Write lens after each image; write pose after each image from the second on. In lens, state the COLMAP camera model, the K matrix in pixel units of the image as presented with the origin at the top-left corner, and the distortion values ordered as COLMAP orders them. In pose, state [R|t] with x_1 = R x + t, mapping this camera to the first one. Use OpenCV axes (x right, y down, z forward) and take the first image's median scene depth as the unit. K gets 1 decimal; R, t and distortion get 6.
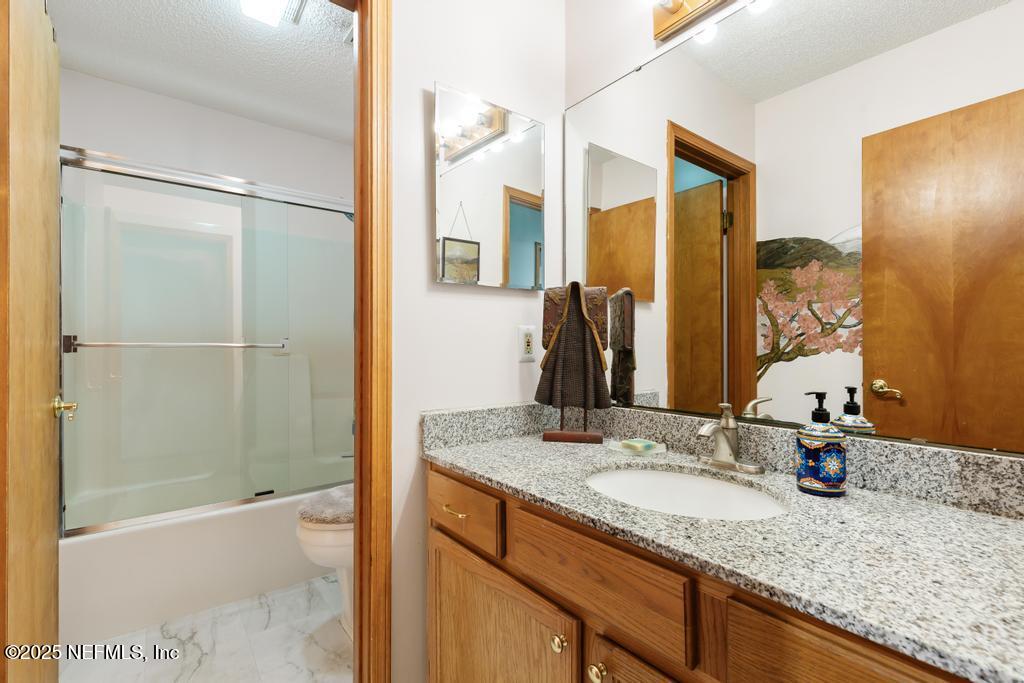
lens RADIAL K [[460.4, 0, 513.0], [0, 460.4, 348.2], [0, 0, 1]] dist [0.001273, 0.000265]
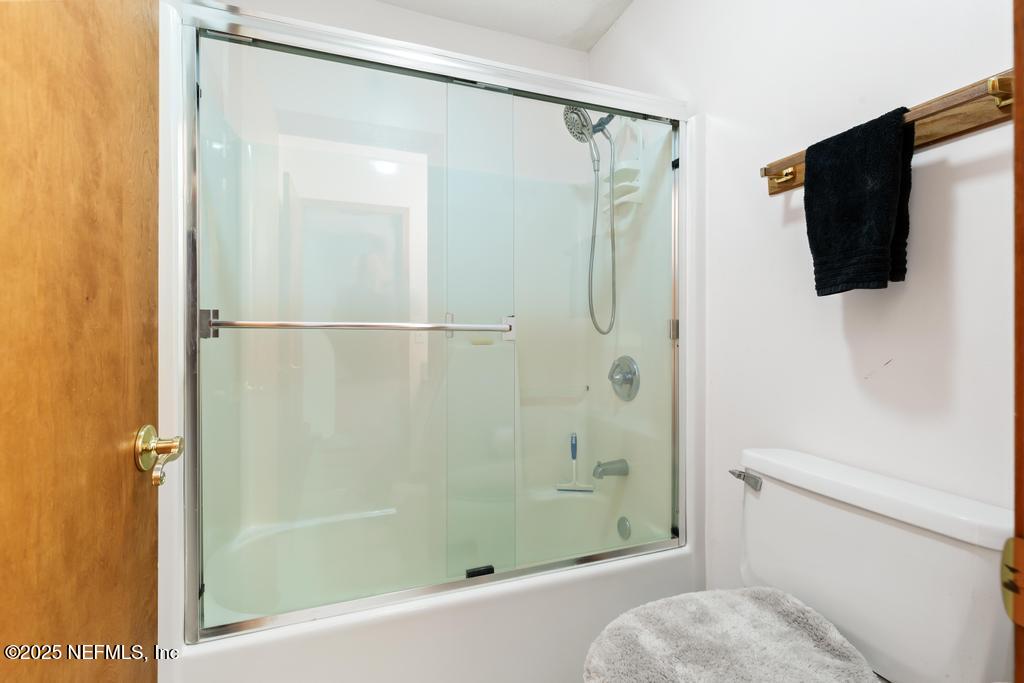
lens RADIAL K [[472.7, 0, 515.3], [0, 472.7, 344.3], [0, 0, 1]] dist [0.003851, 0.000960]
pose [[0.954228, 0.004396, -0.299046, -0.312639], [-0.000732, 0.999923, 0.012363, 0.008859], [0.299078, -0.011578, 0.954158, 0.427291]]
